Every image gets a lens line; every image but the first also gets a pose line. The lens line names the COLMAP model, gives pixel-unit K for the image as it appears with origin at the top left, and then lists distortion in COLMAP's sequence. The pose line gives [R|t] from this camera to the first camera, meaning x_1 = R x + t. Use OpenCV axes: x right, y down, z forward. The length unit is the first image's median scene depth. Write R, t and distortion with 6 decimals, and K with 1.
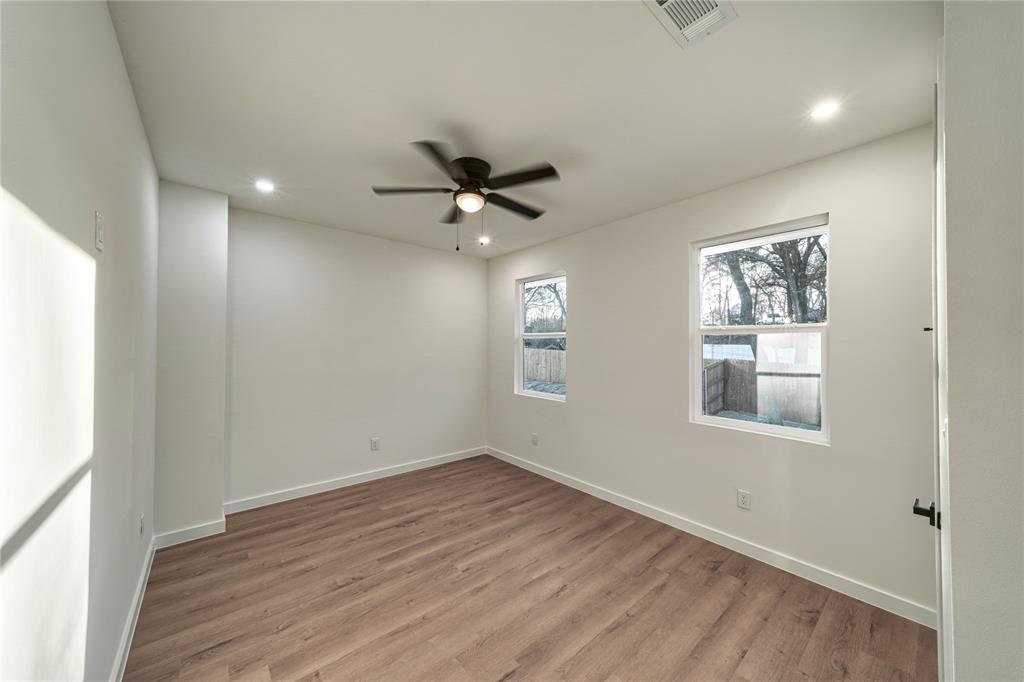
lens RADIAL K [[369.3, 0, 509.2], [0, 369.3, 338.6], [0, 0, 1]] dist [0.001495, -0.000016]
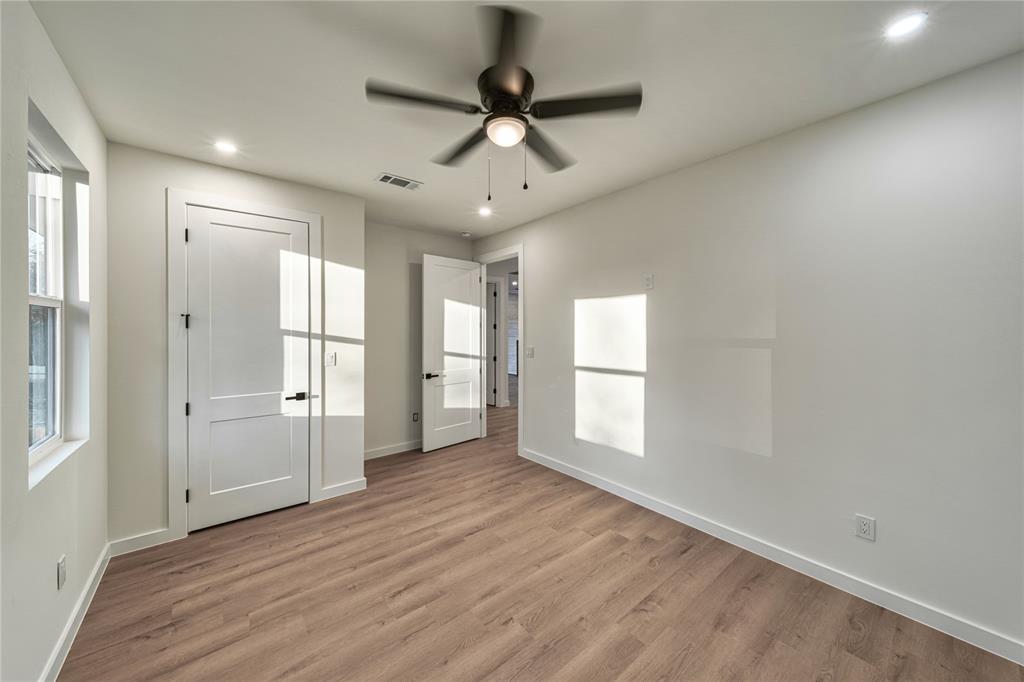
lens RADIAL K [[369.3, 0, 509.2], [0, 369.3, 338.6], [0, 0, 1]] dist [0.001495, -0.000016]
pose [[-0.999812, -0.003756, 0.019022, -0.144052], [-0.003704, 0.999989, 0.002772, 0.053107], [-0.019032, 0.002701, -0.999815, 1.924247]]
